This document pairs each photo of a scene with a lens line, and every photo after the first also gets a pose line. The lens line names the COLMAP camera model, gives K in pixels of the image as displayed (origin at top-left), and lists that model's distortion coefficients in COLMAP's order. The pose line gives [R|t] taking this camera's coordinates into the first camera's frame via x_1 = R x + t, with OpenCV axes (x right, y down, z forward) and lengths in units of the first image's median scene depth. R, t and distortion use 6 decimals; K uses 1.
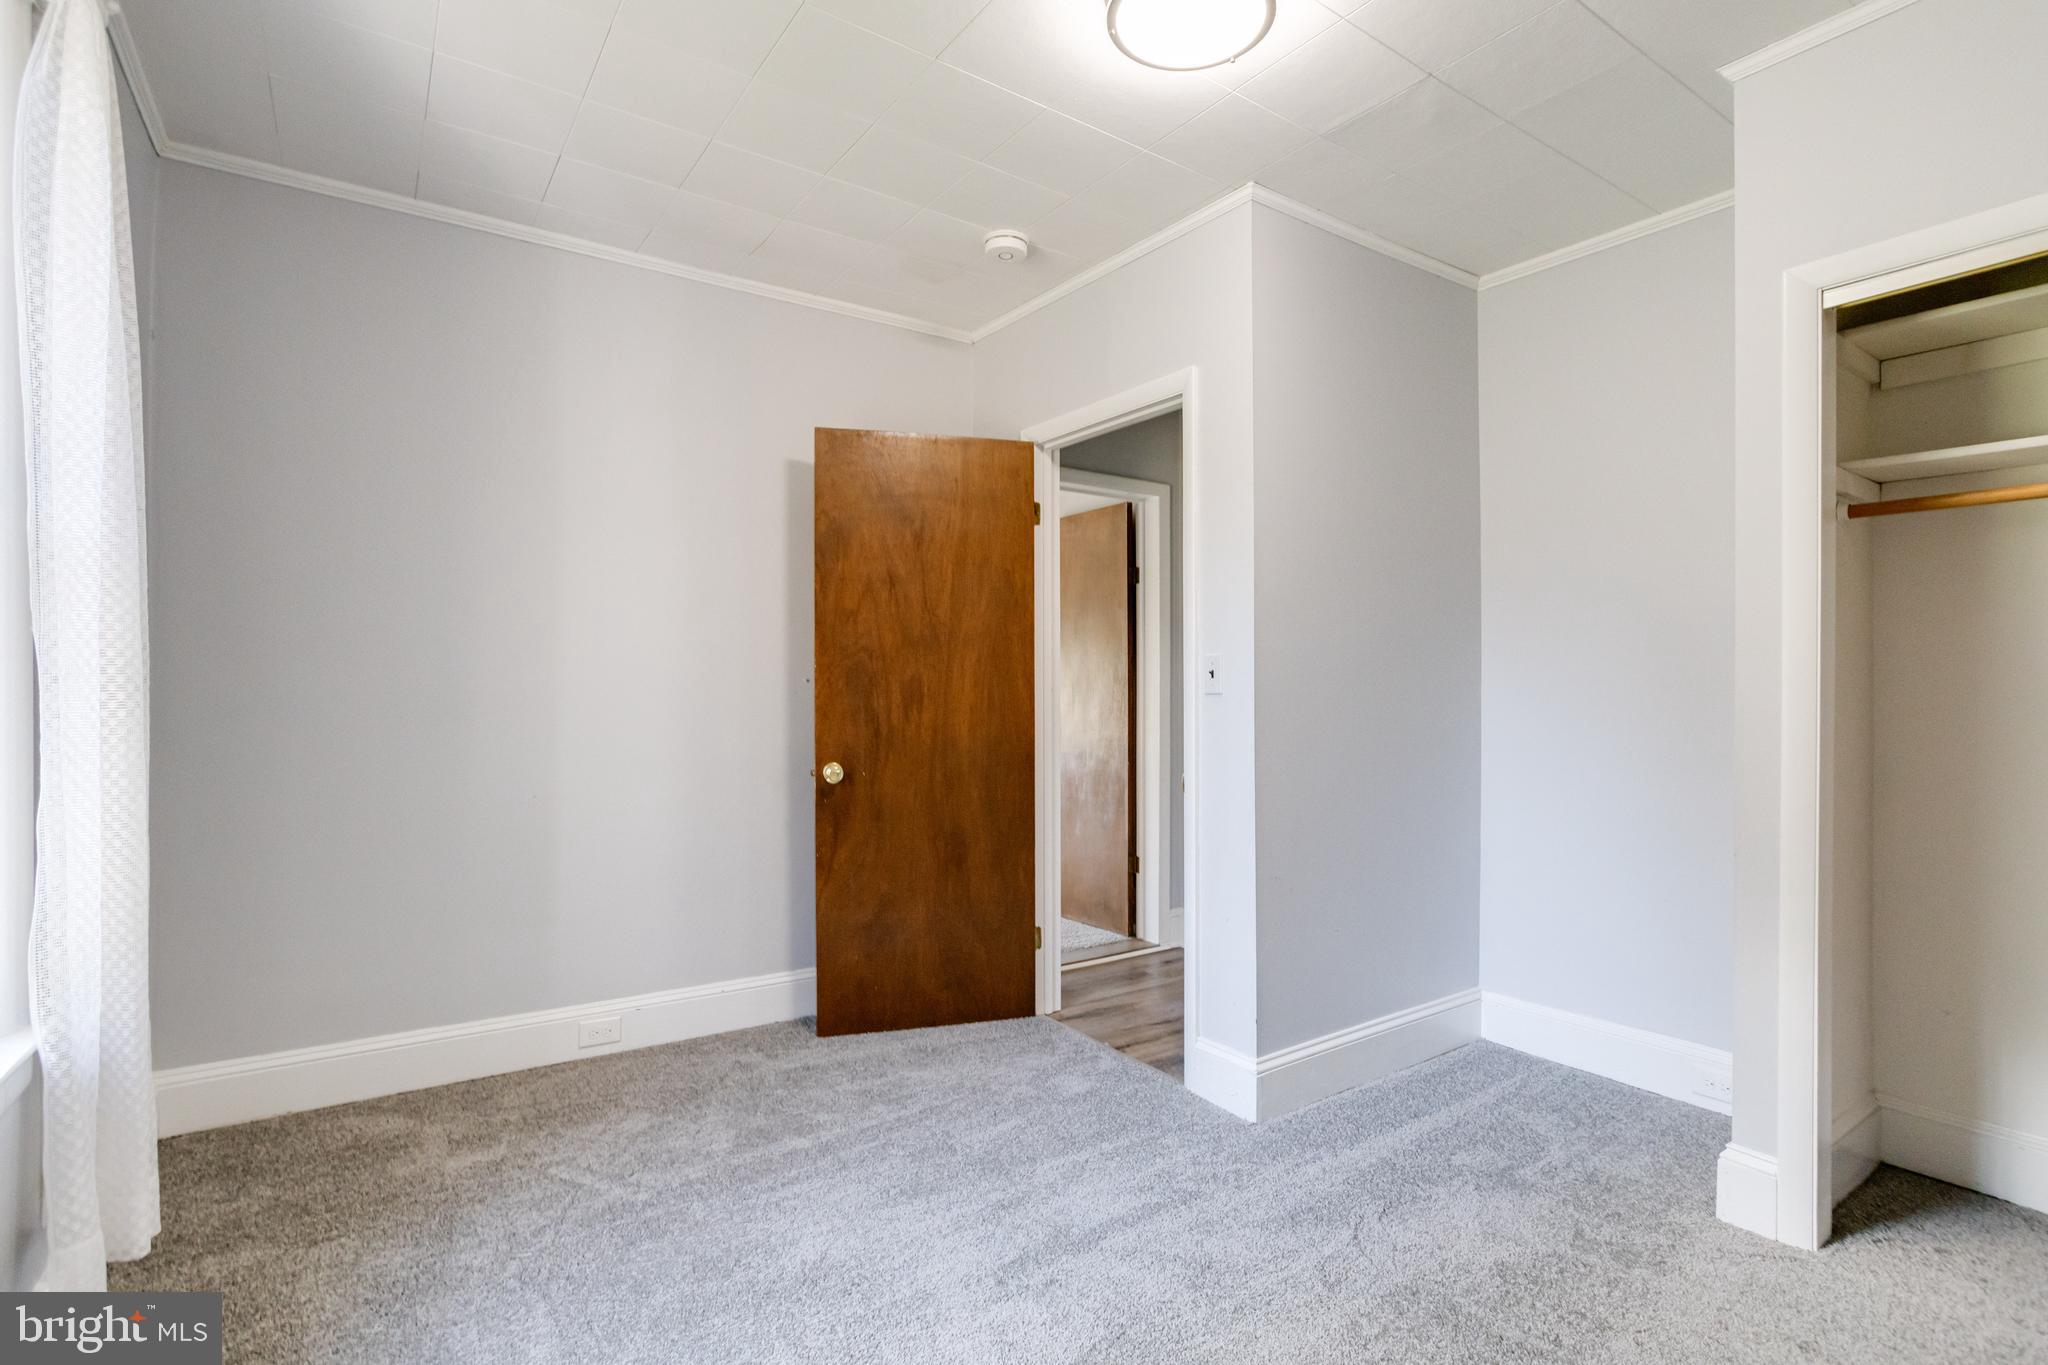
lens RADIAL K [[968.5, 0, 1024.0], [0, 968.5, 682.5], [0, 0, 1]] dist [-0.058247, 0.026653]
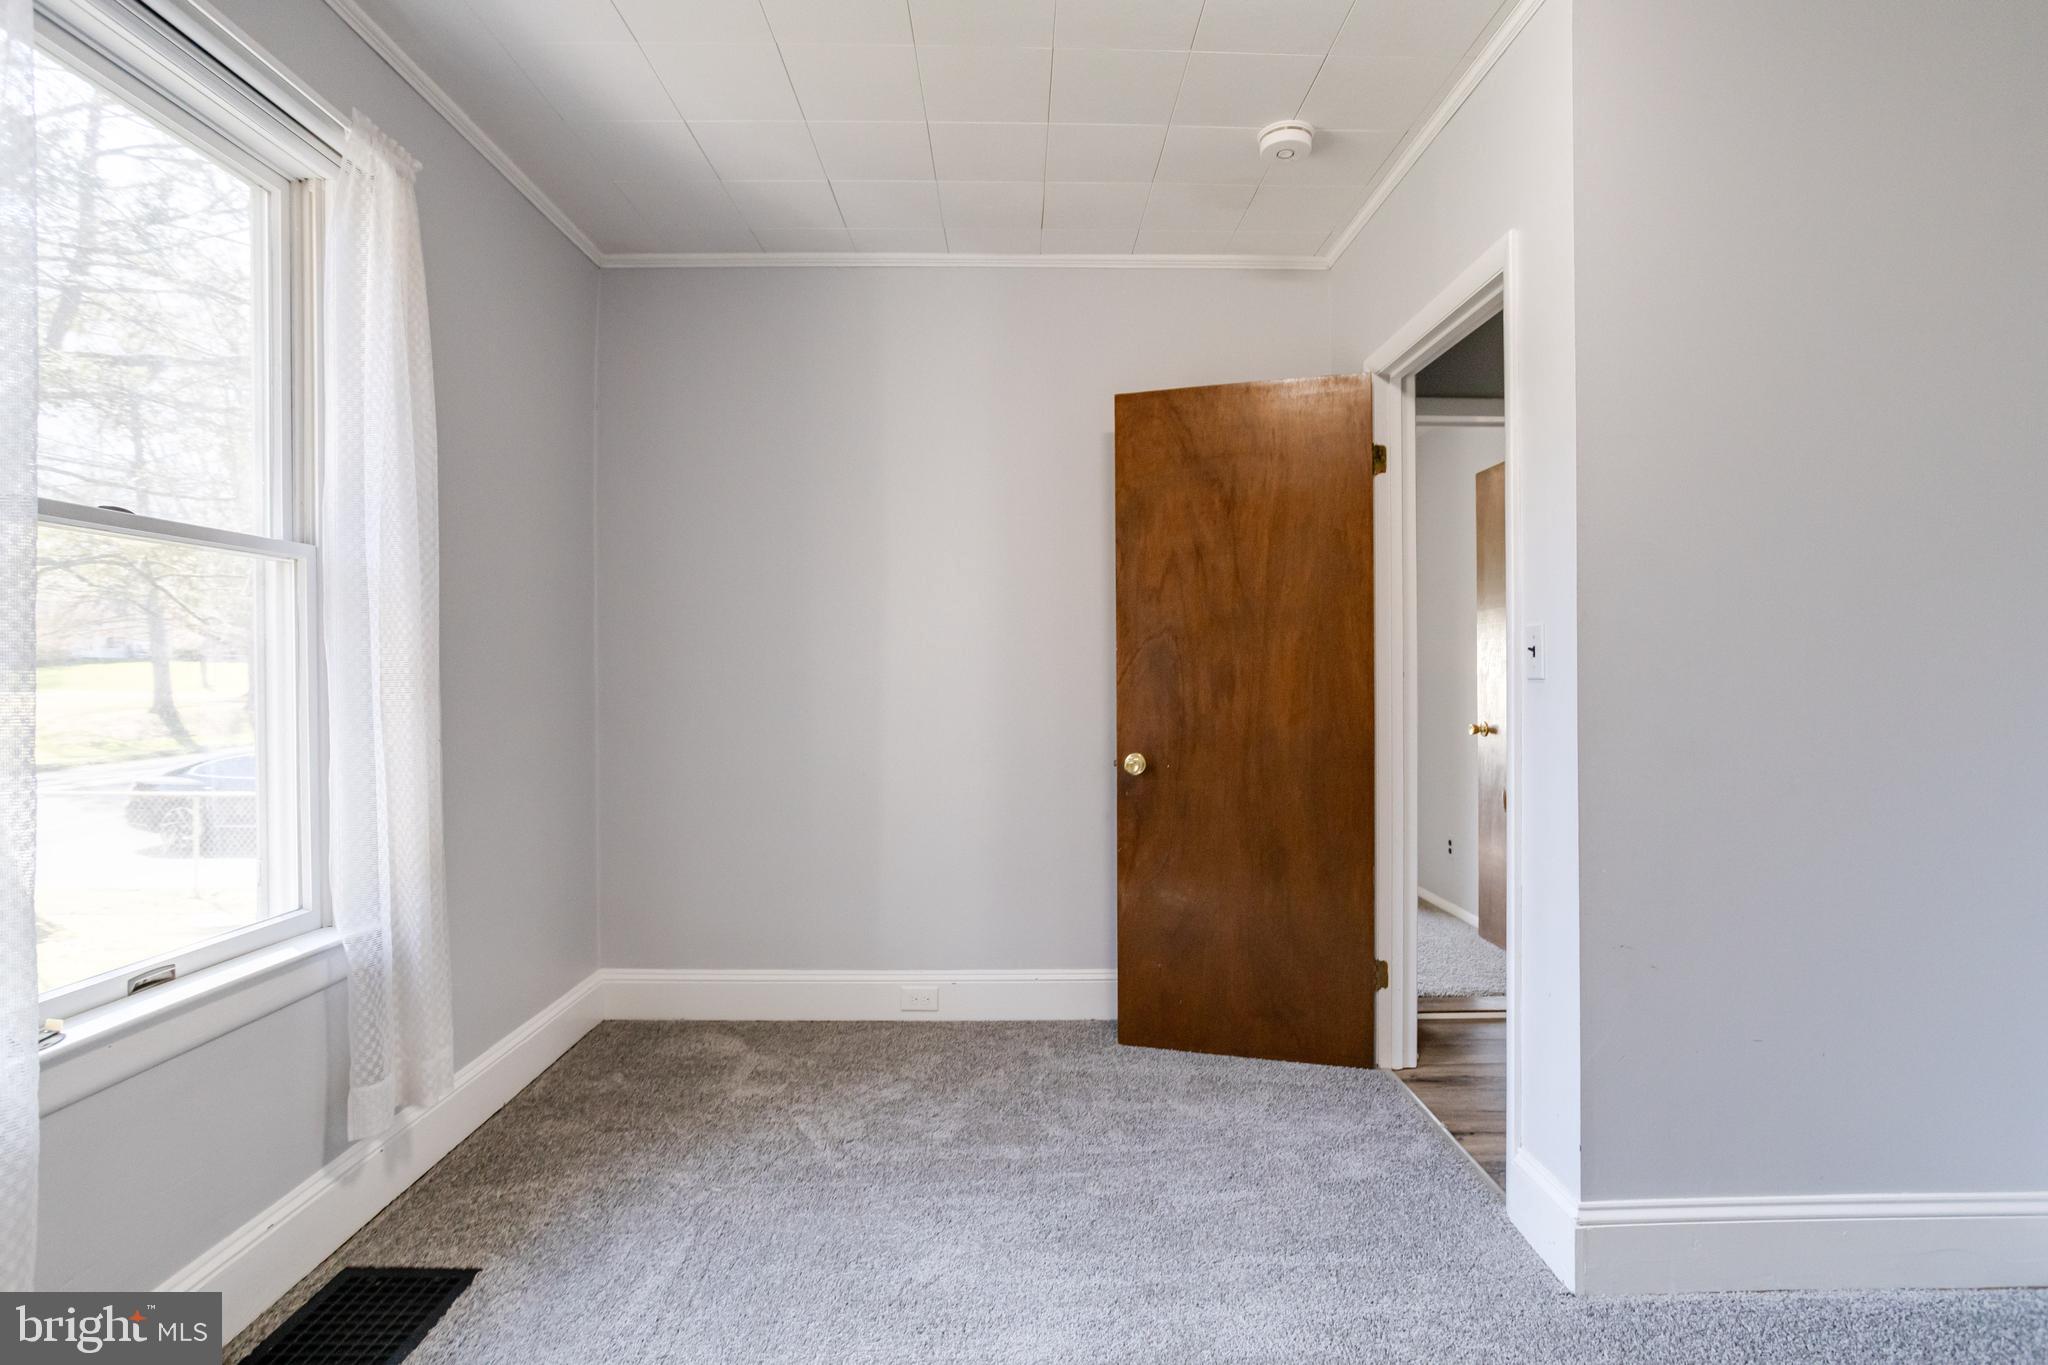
lens RADIAL K [[970.0, 0, 1026.4], [0, 970.0, 674.6], [0, 0, 1]] dist [-0.052612, 0.022021]
pose [[0.832534, -0.003858, -0.553960, 0.235650], [0.009067, 0.999937, 0.006663, 0.000544], [0.553900, -0.010570, 0.832516, 0.167769]]
